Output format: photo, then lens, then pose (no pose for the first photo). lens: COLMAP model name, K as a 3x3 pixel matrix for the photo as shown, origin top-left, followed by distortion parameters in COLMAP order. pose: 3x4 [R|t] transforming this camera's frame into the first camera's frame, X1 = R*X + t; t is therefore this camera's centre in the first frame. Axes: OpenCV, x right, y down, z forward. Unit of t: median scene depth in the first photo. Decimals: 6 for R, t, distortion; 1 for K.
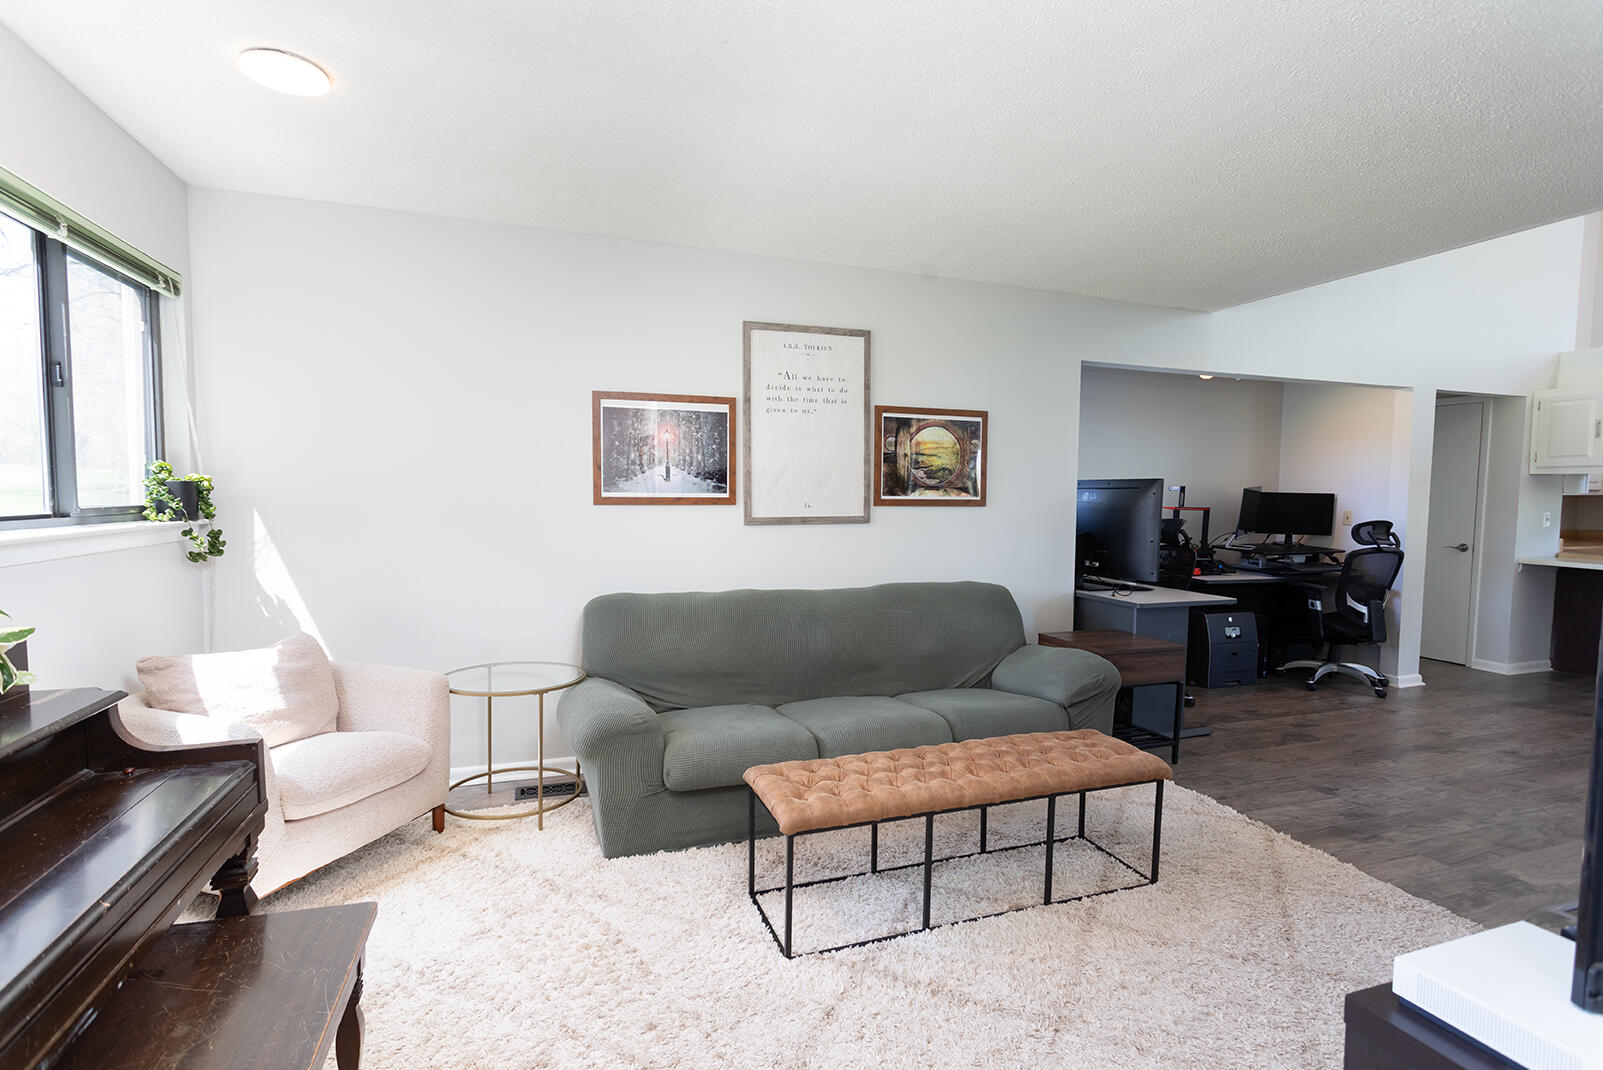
lens RADIAL K [[756.3, 0, 801.5], [0, 756.3, 535.0], [0, 0, 1]] dist [-0.004368, 0.000295]
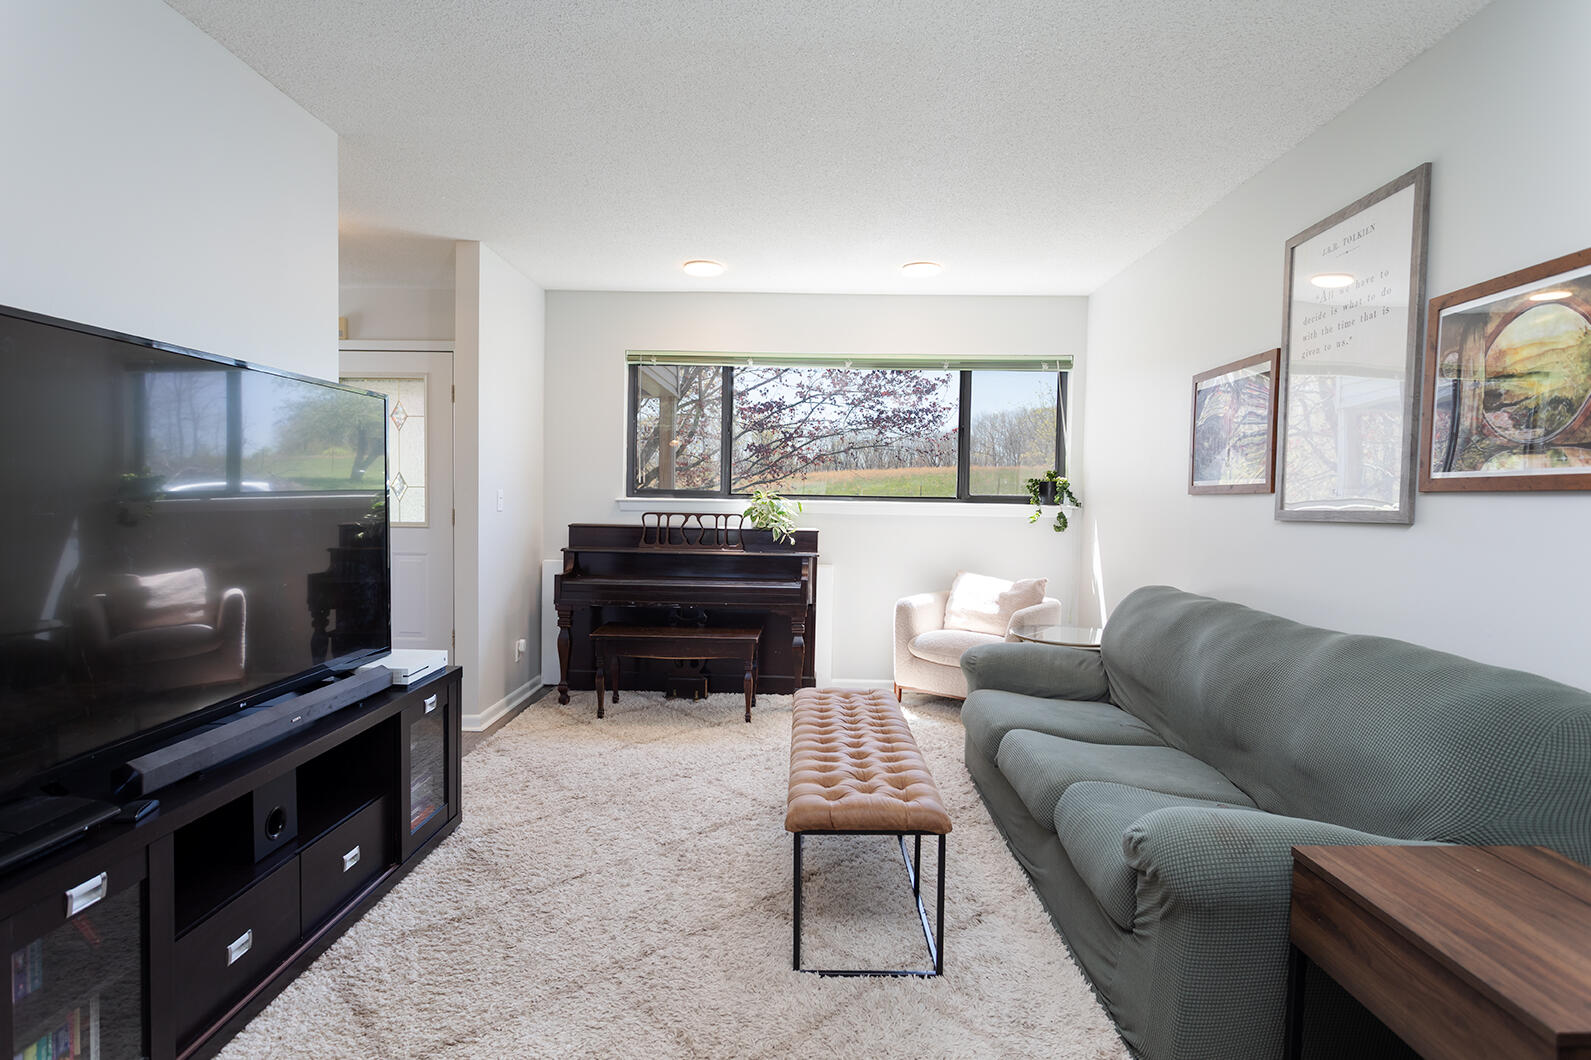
lens RADIAL K [[856.7, 0, 795.5], [0, 856.7, 530.0], [0, 0, 1]] dist [-0.000360, -0.000185]
pose [[-0.350109, 0.015428, -0.936582, 0.795041], [-0.079104, 0.995806, 0.045974, -0.005370], [0.933363, 0.090184, -0.347420, 0.796550]]
